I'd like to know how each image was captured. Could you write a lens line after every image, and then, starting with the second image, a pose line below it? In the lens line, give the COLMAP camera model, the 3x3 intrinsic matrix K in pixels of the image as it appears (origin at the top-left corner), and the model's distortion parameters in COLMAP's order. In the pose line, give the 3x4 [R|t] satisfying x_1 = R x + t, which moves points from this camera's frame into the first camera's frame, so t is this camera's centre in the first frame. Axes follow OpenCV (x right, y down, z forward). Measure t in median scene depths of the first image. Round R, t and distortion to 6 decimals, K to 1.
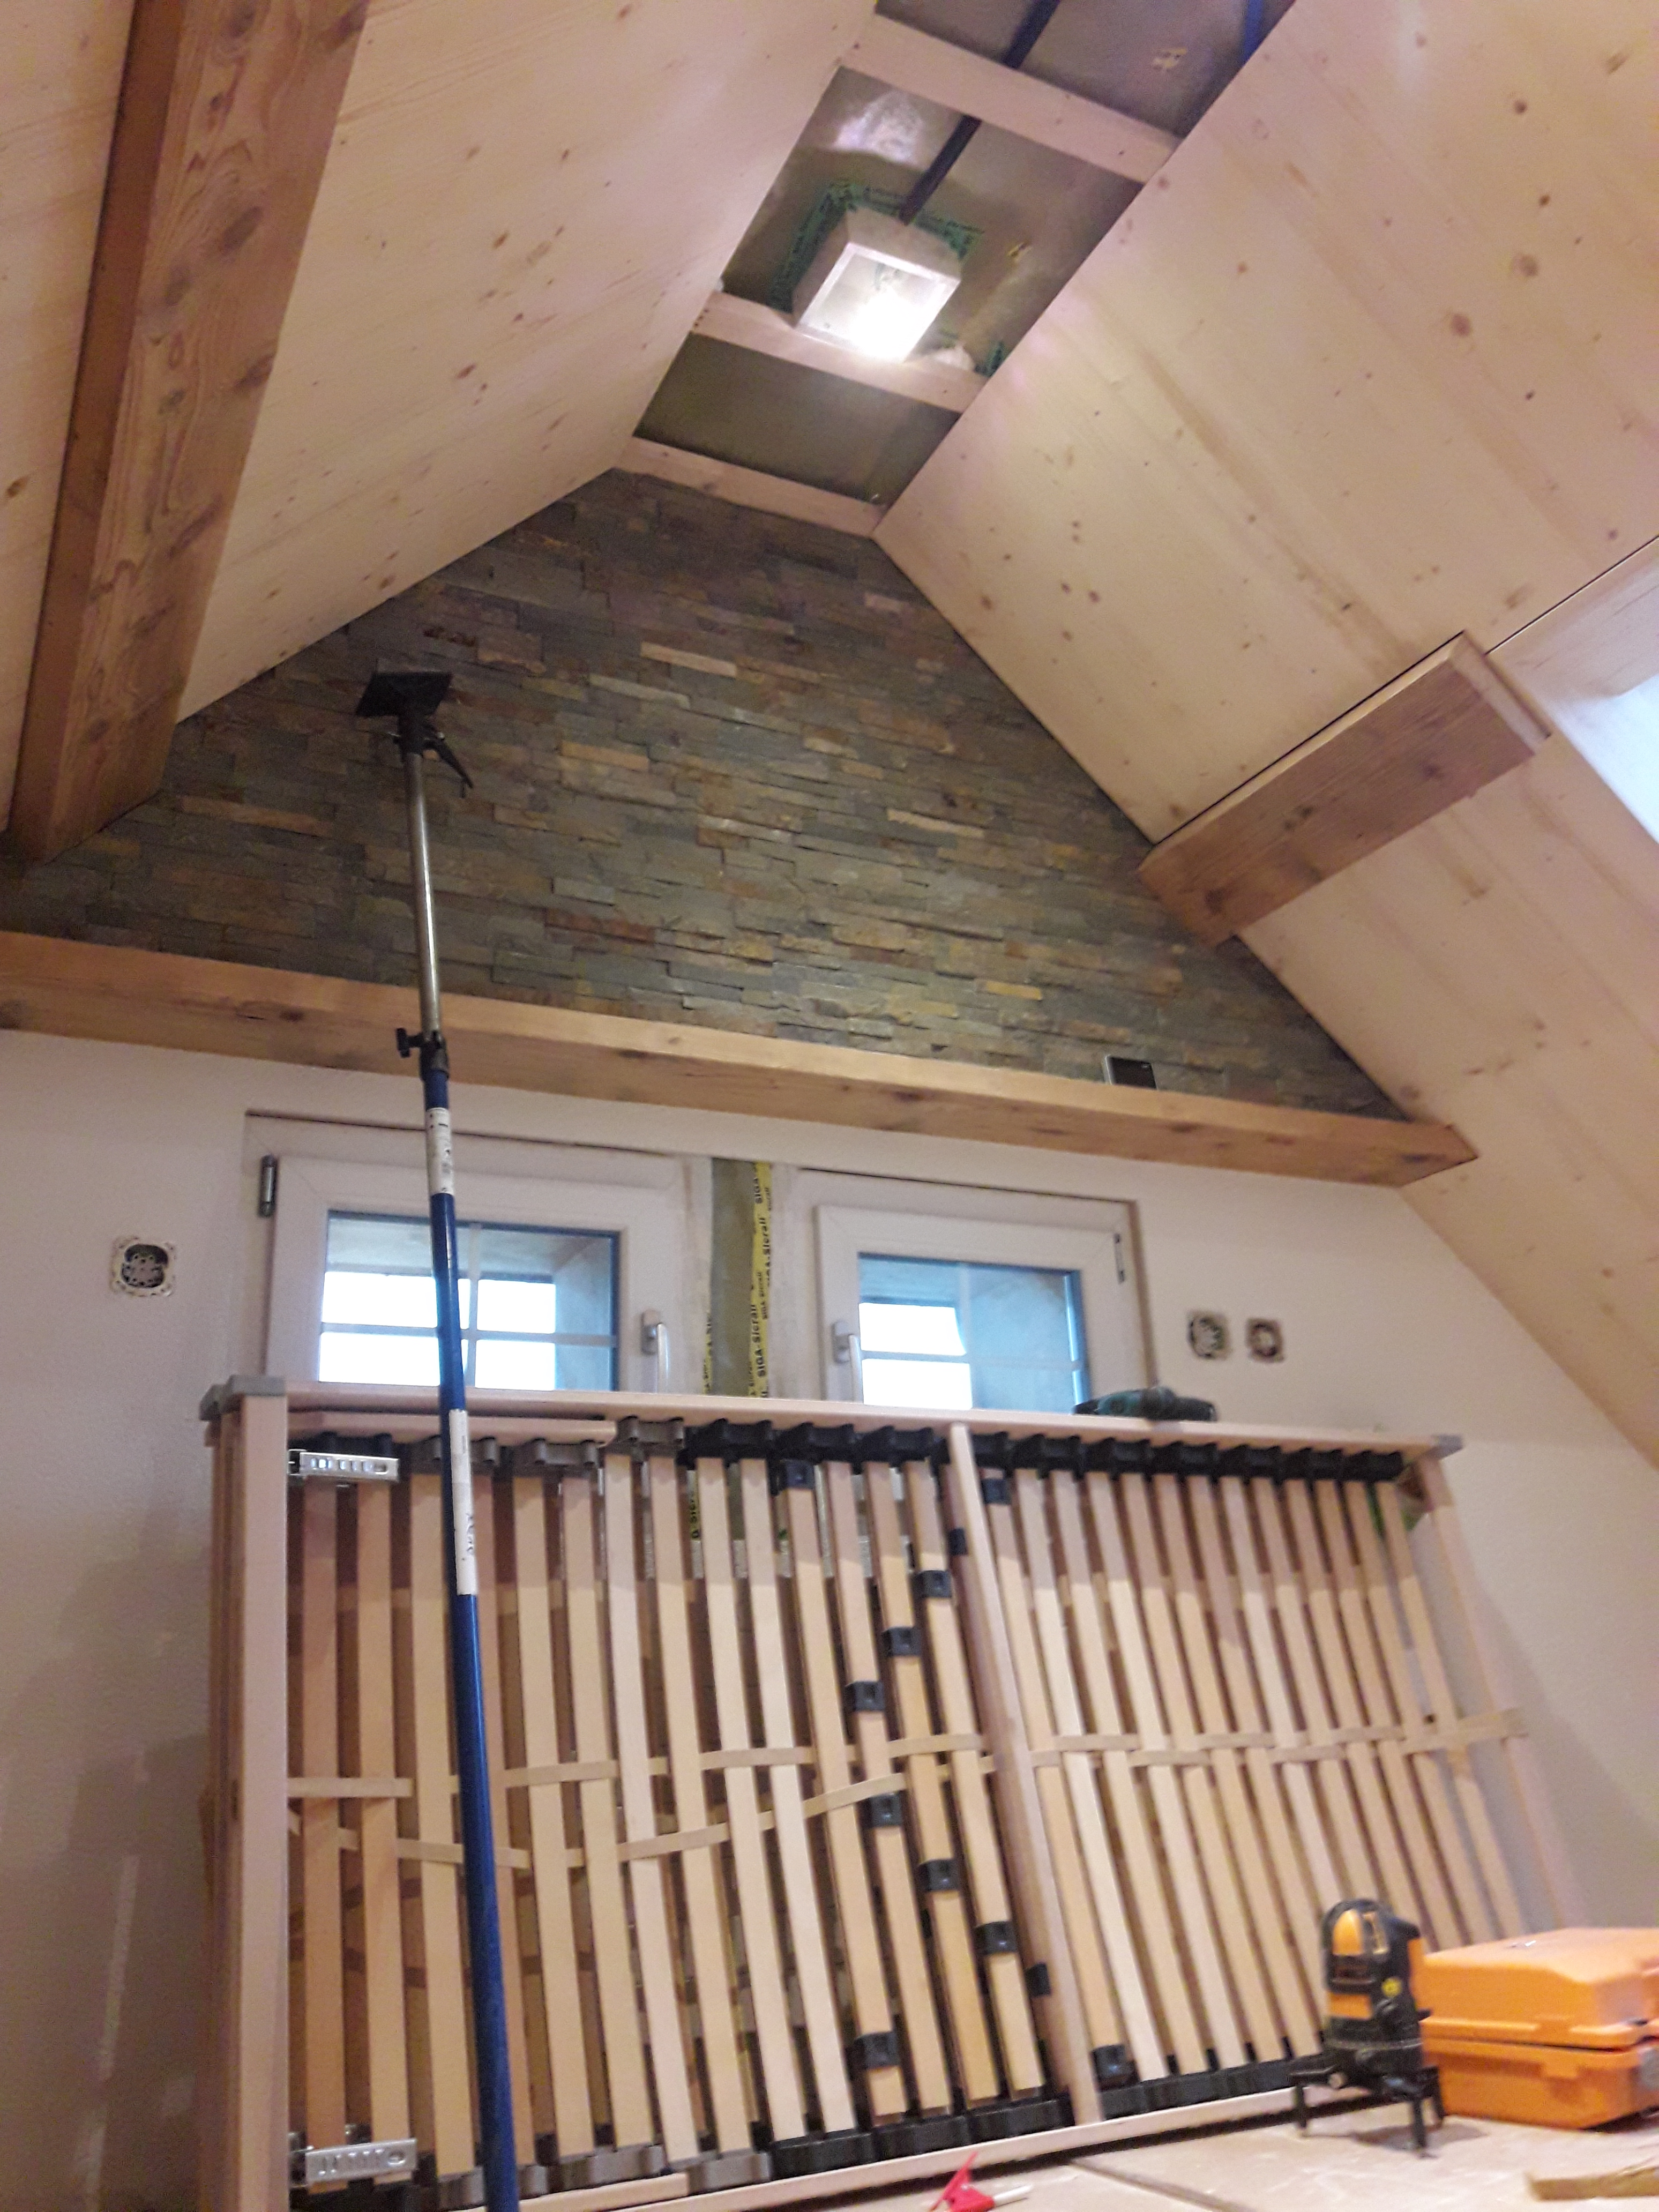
lens RADIAL K [[1793.2, 0, 829.5], [0, 1793.2, 1106.0], [0, 0, 1]] dist [-0.003067, -0.009646]
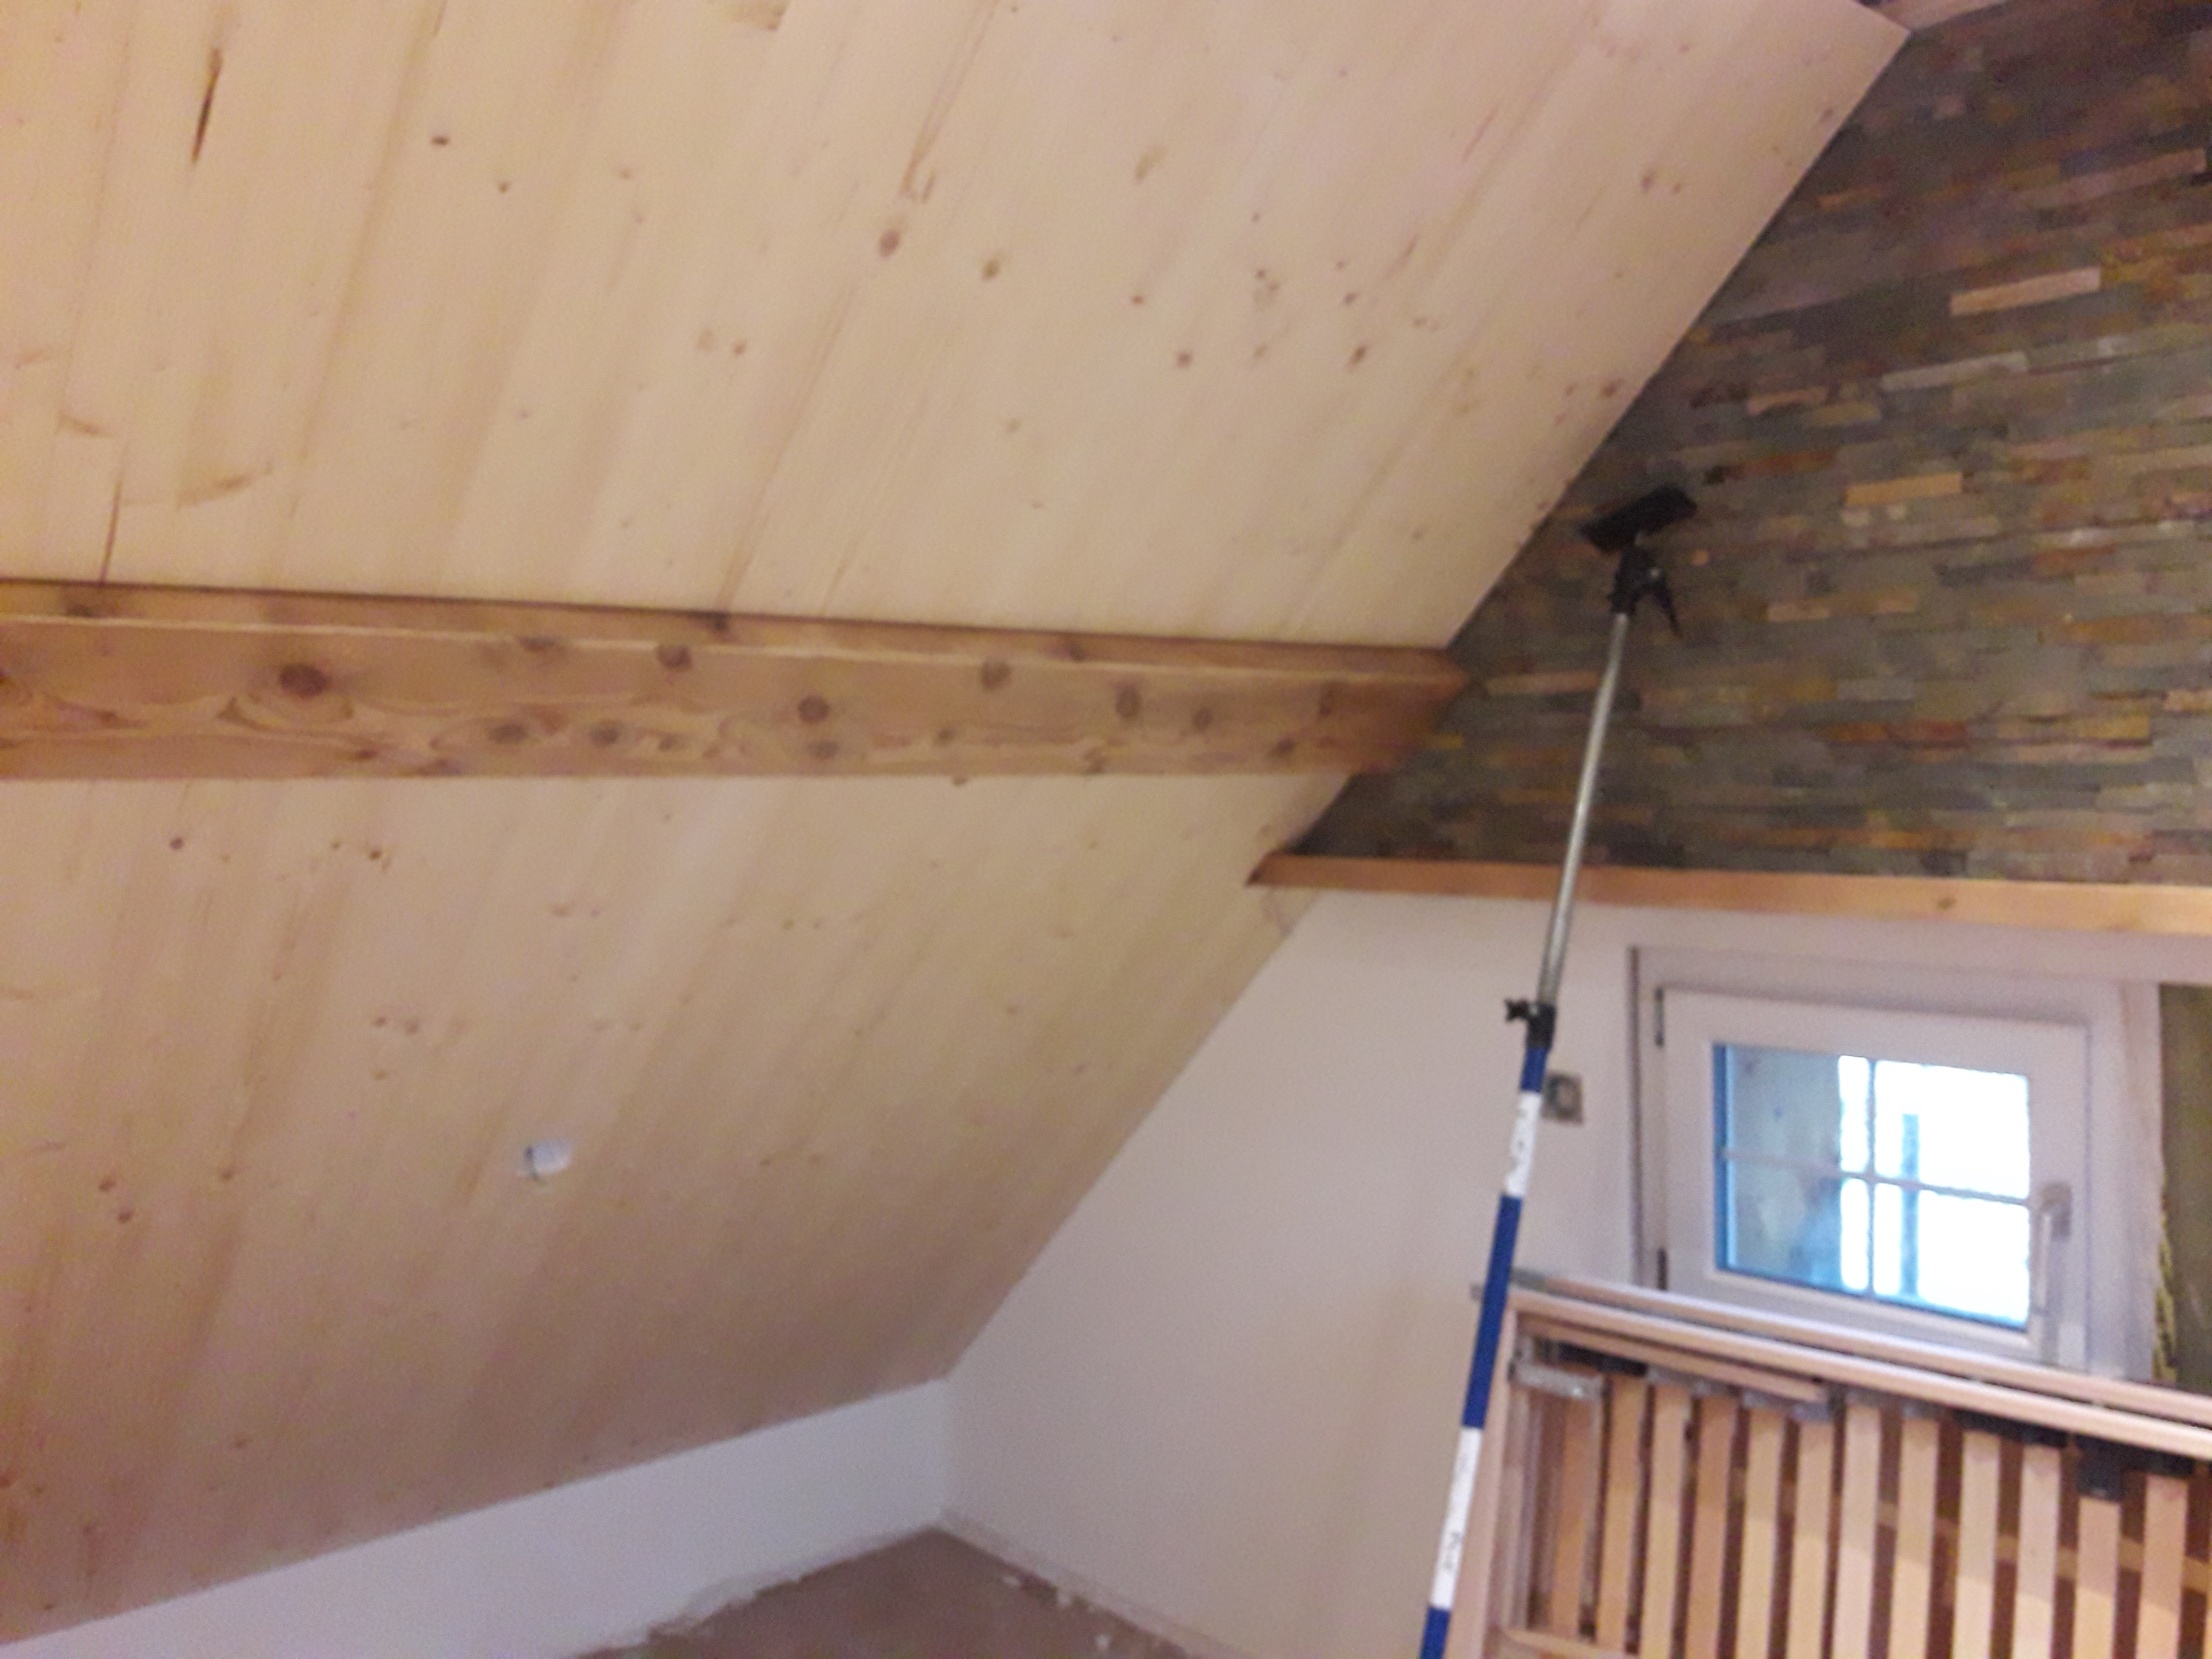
lens RADIAL K [[1793.2, 0, 1106.0], [0, 1793.2, 829.5], [0, 0, 1]] dist [-0.003067, -0.009646]
pose [[0.278155, 0.042202, -0.959609, 0.528338], [0.306914, 0.942759, 0.130424, -0.263612], [0.910184, -0.330795, 0.249280, 0.445243]]
